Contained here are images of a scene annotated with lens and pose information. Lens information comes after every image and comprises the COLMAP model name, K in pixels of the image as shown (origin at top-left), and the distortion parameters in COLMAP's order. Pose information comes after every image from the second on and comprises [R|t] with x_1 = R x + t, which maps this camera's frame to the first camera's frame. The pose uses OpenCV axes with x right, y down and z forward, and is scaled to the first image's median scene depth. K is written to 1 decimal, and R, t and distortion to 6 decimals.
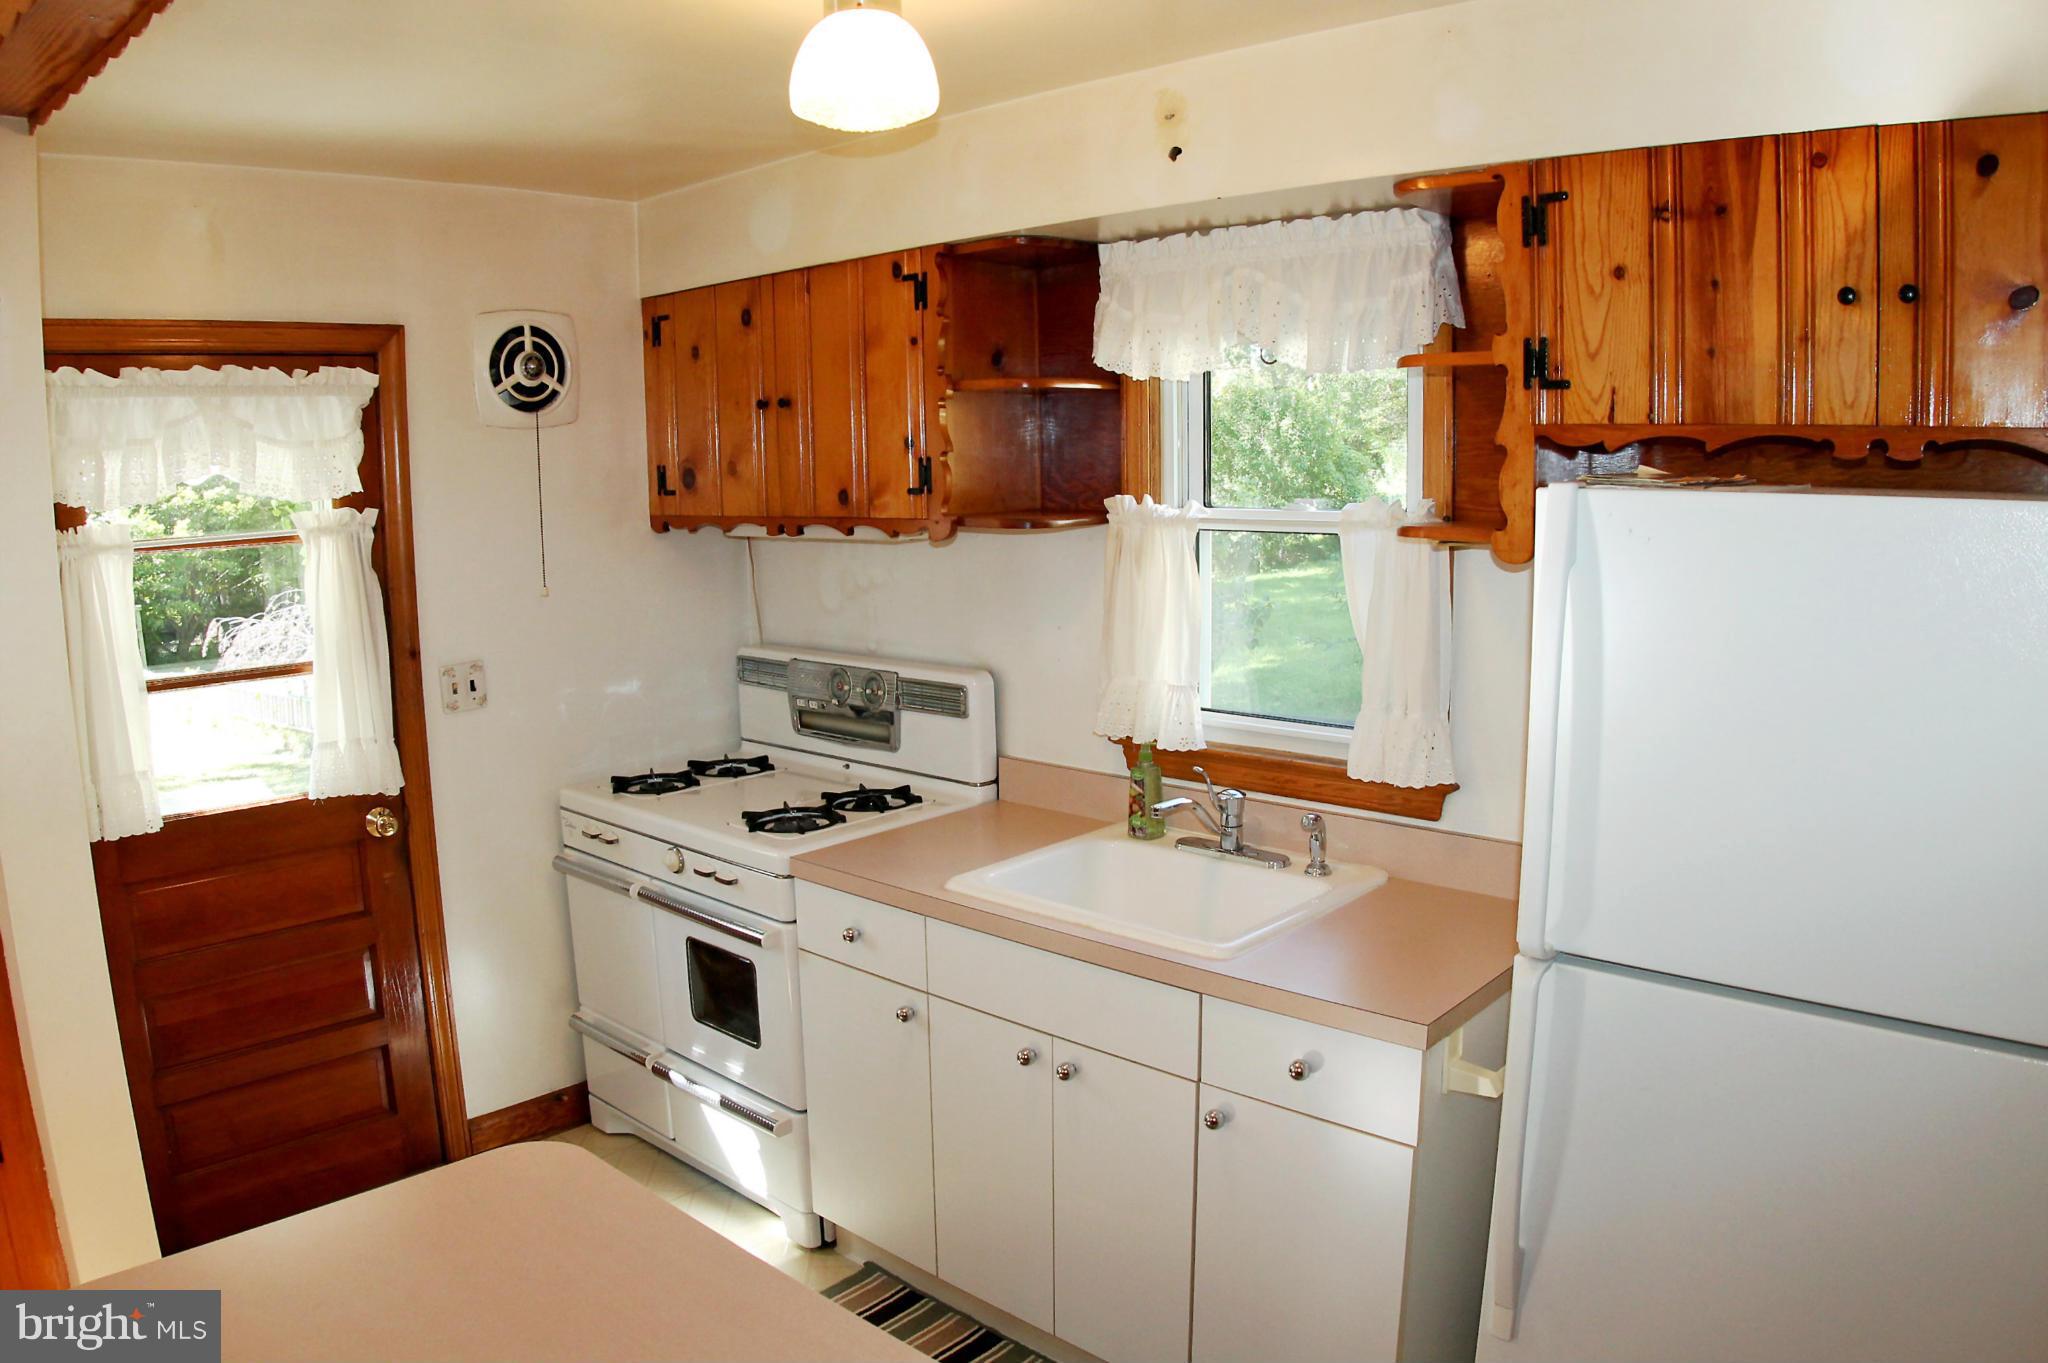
lens RADIAL K [[1399.3, 0, 1024.0], [0, 1399.3, 681.5], [0, 0, 1]] dist [-0.219567, 0.081728]
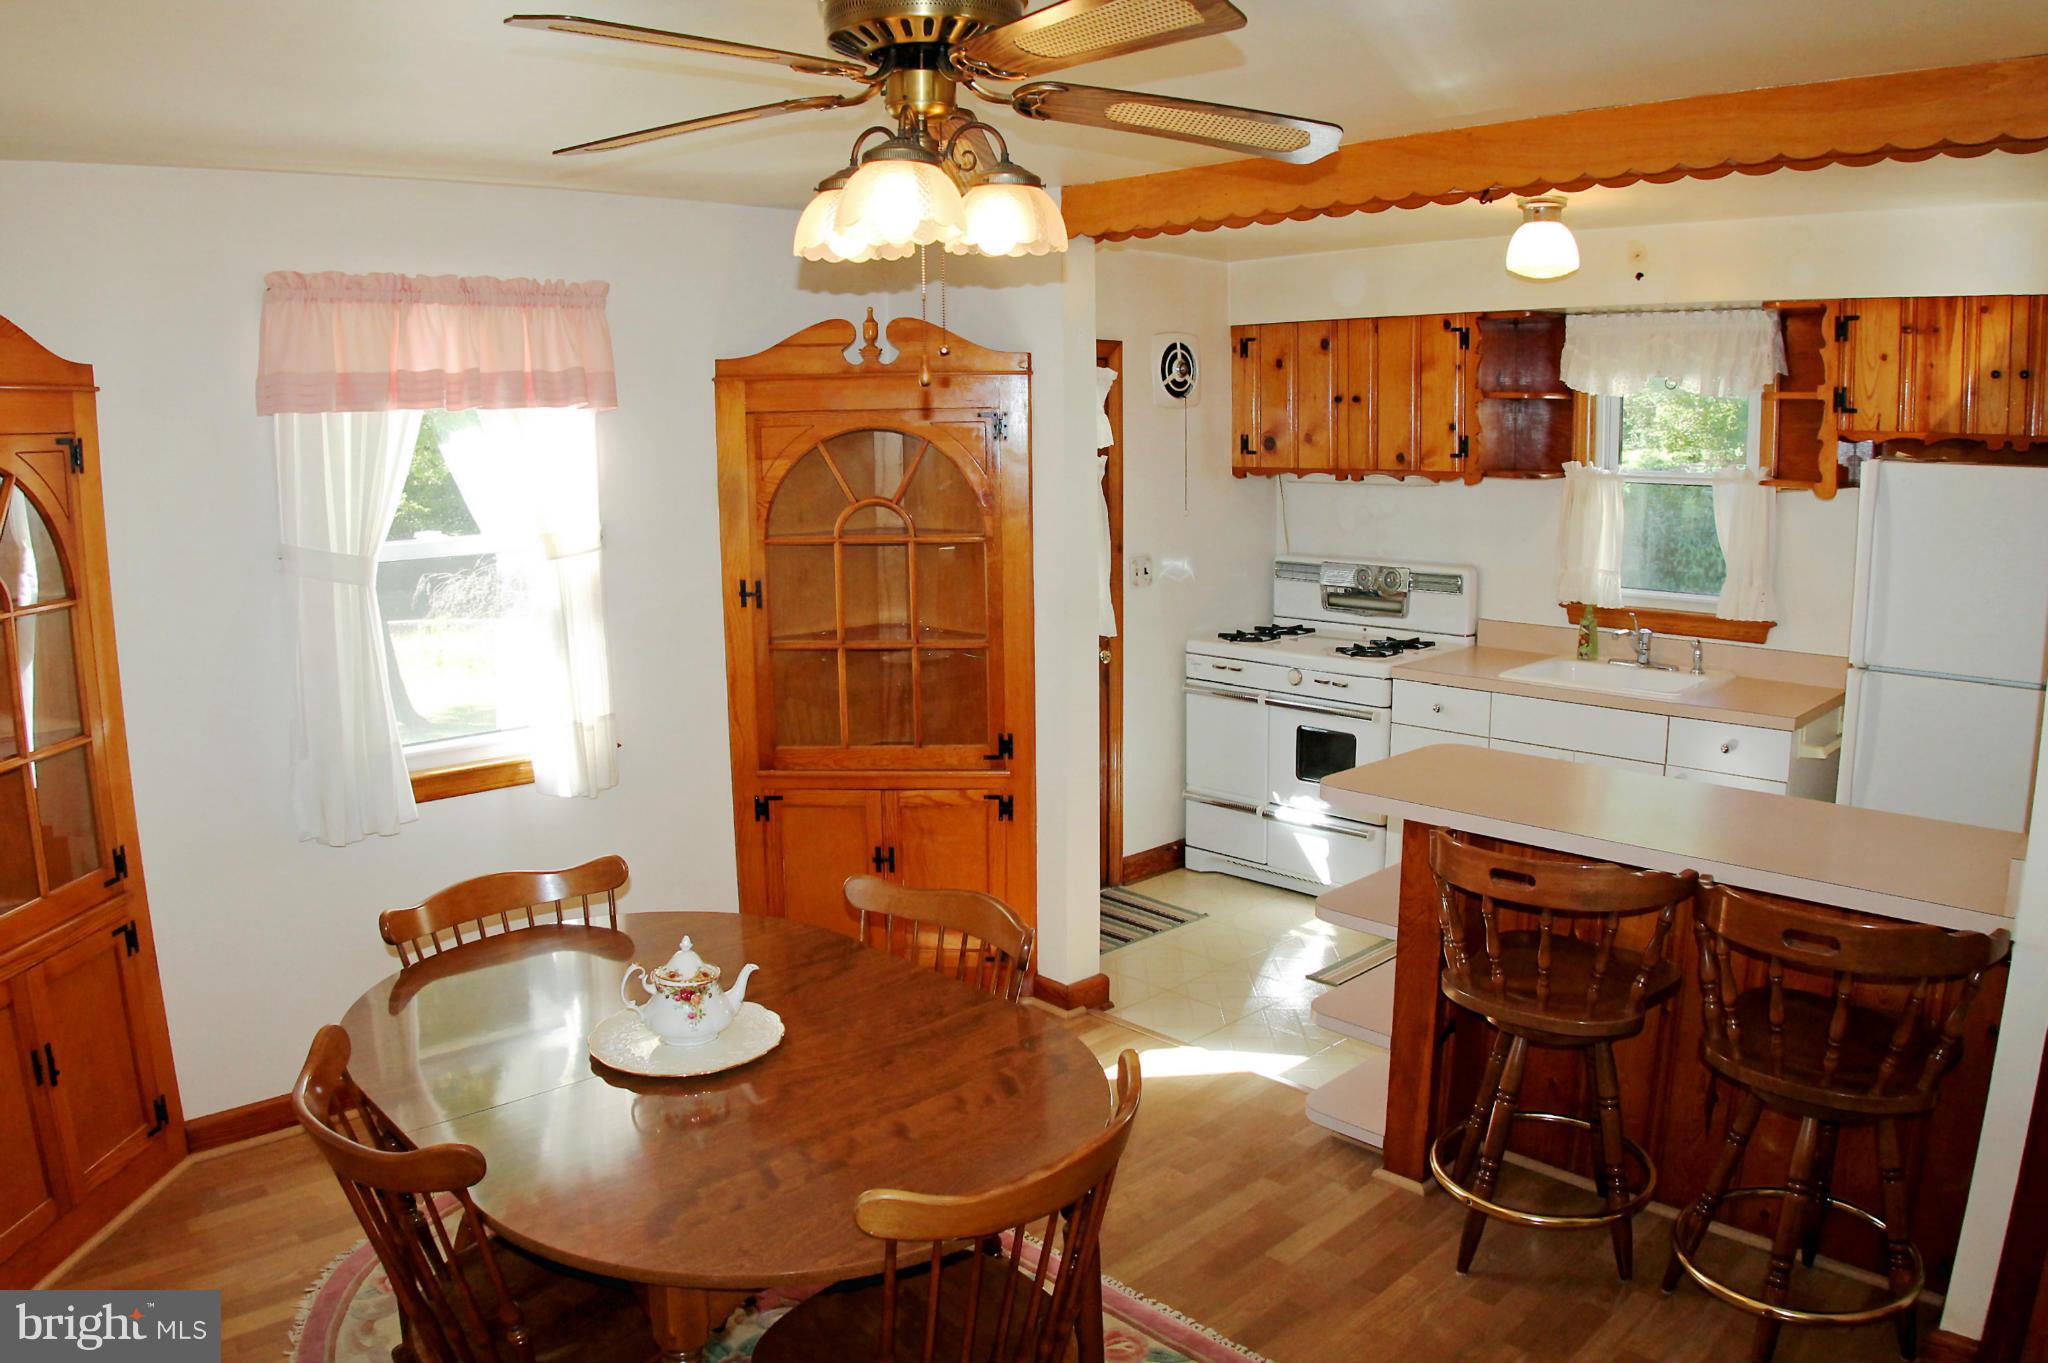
lens RADIAL K [[1408.7, 0, 1024.0], [0, 1408.7, 681.5], [0, 0, 1]] dist [-0.220133, 0.073861]
pose [[0.998304, 0.011425, -0.057076, -0.508032], [-0.010376, 0.999773, 0.018634, 0.114166], [0.057275, -0.018010, 0.998196, -0.710134]]
